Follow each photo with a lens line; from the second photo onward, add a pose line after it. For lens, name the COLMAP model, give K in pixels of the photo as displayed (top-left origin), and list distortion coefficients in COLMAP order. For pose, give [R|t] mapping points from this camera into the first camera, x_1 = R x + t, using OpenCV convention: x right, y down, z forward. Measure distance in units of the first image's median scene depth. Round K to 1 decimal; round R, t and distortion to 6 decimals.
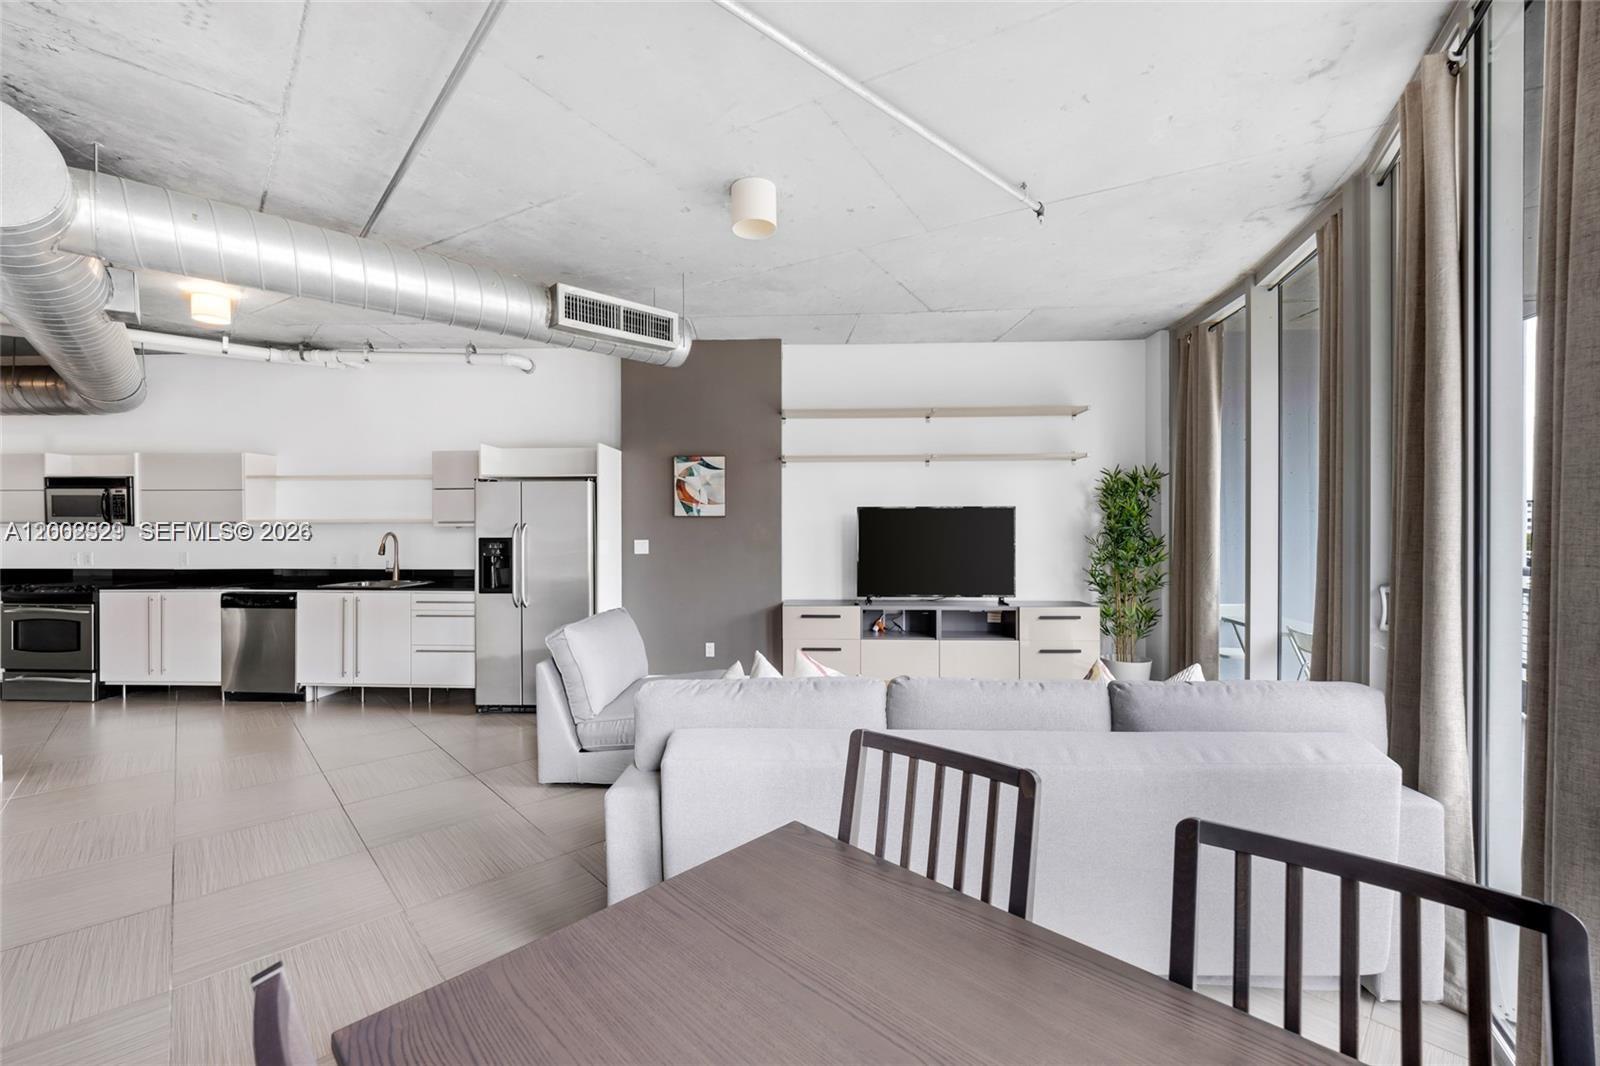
lens RADIAL K [[654.9, 0, 791.4], [0, 654.9, 530.6], [0, 0, 1]] dist [-0.001929, -0.000790]
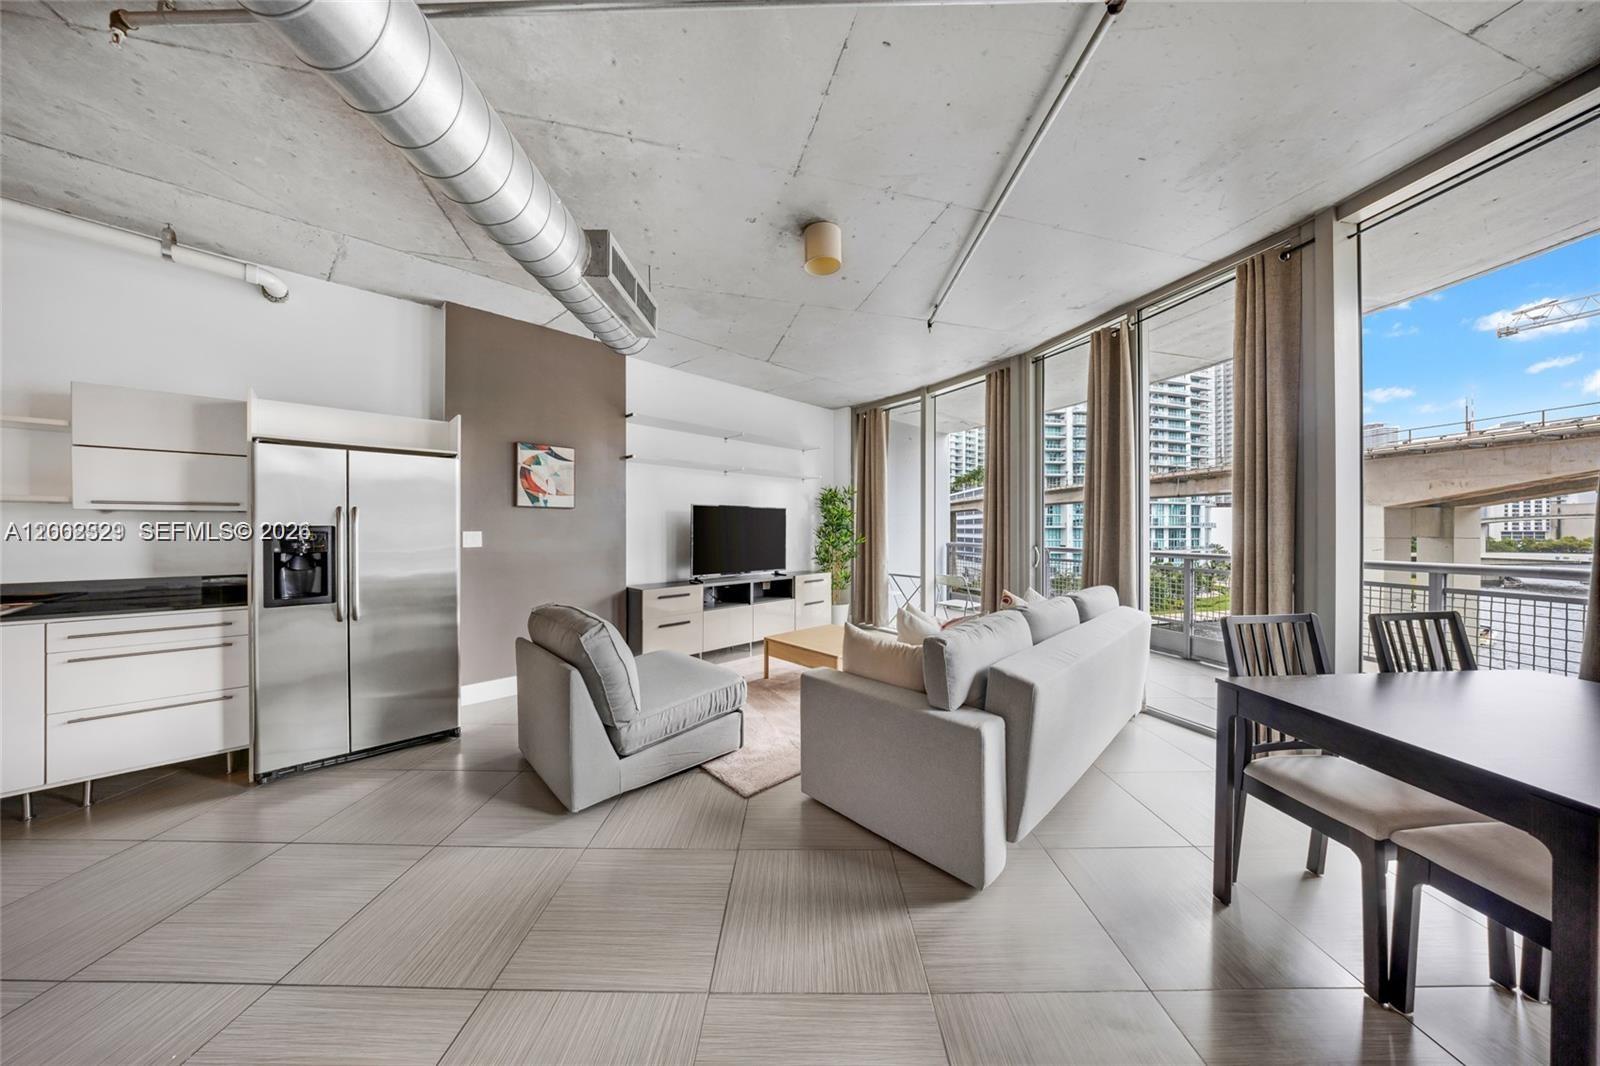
lens RADIAL K [[489.1, 0, 804.1], [0, 489.1, 528.6], [0, 0, 1]] dist [-0.009813, 0.000316]
pose [[0.685692, 0.002468, 0.727888, -0.417762], [0.001750, 0.999986, -0.005039, 0.015335], [-0.727890, 0.004729, 0.685678, 0.227345]]
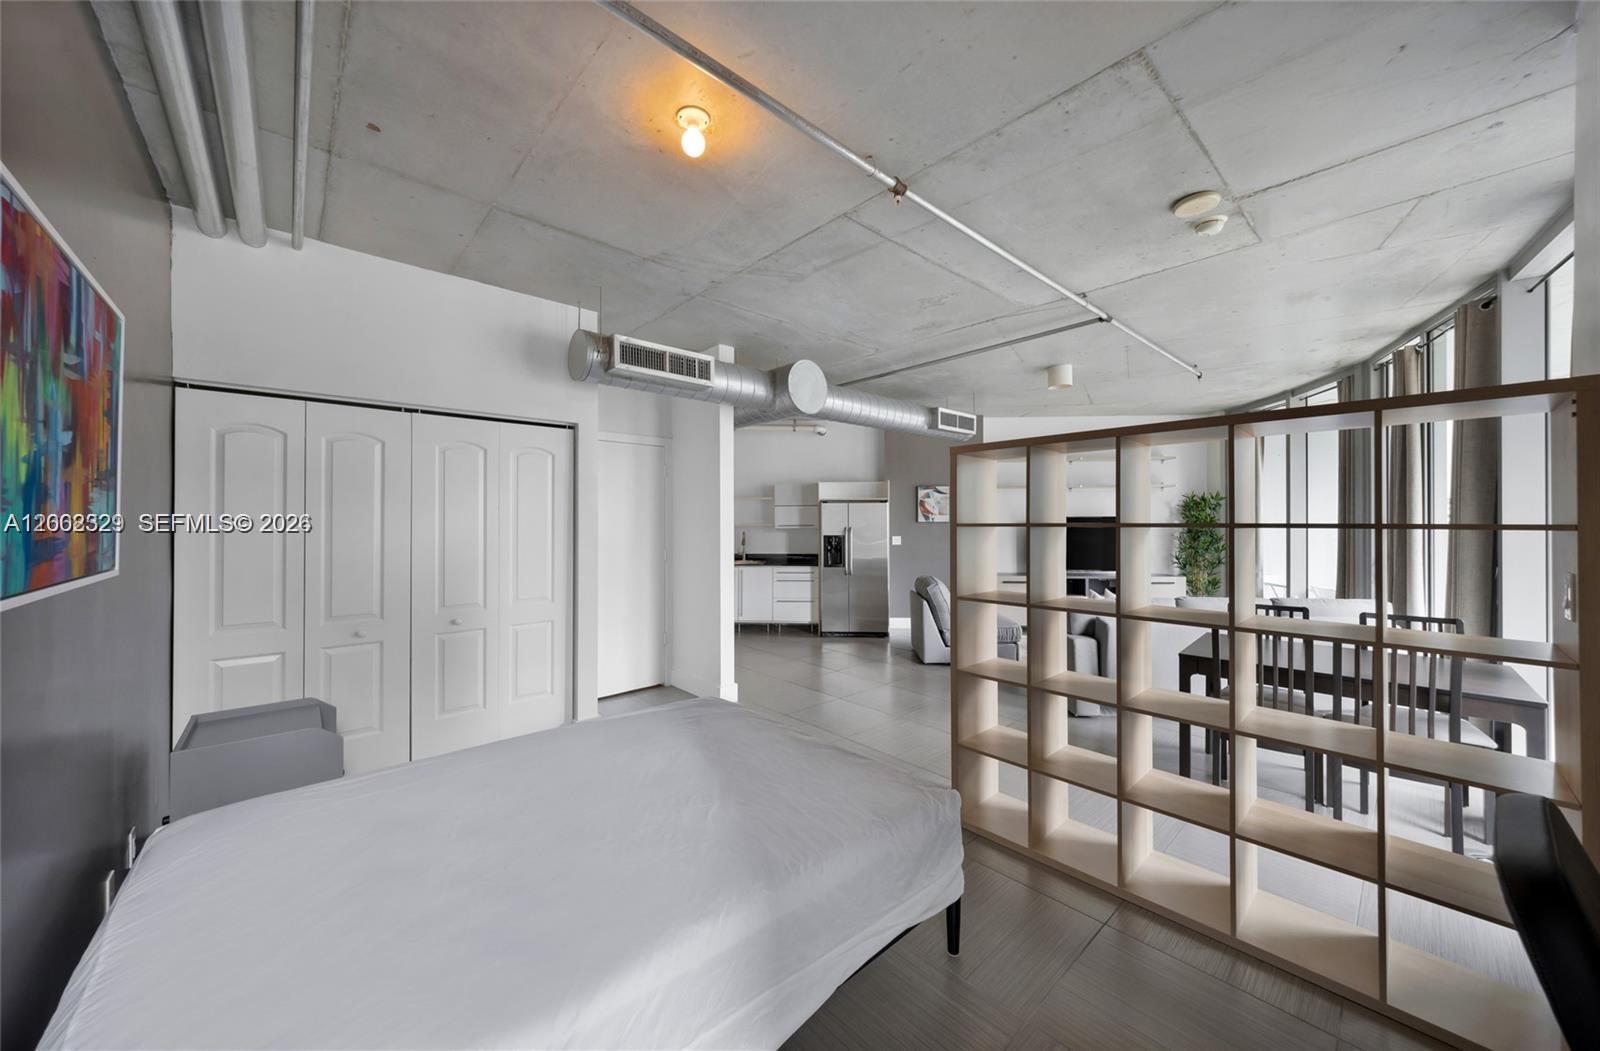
lens RADIAL K [[559.7, 0, 783.4], [0, 559.7, 522.4], [0, 0, 1]] dist [0.001585, -0.001222]
pose [[0.999658, -0.000096, -0.026158, -0.497194], [0.000055, 0.999999, -0.001580, -0.019625], [0.026158, 0.001578, 0.999657, -0.440727]]
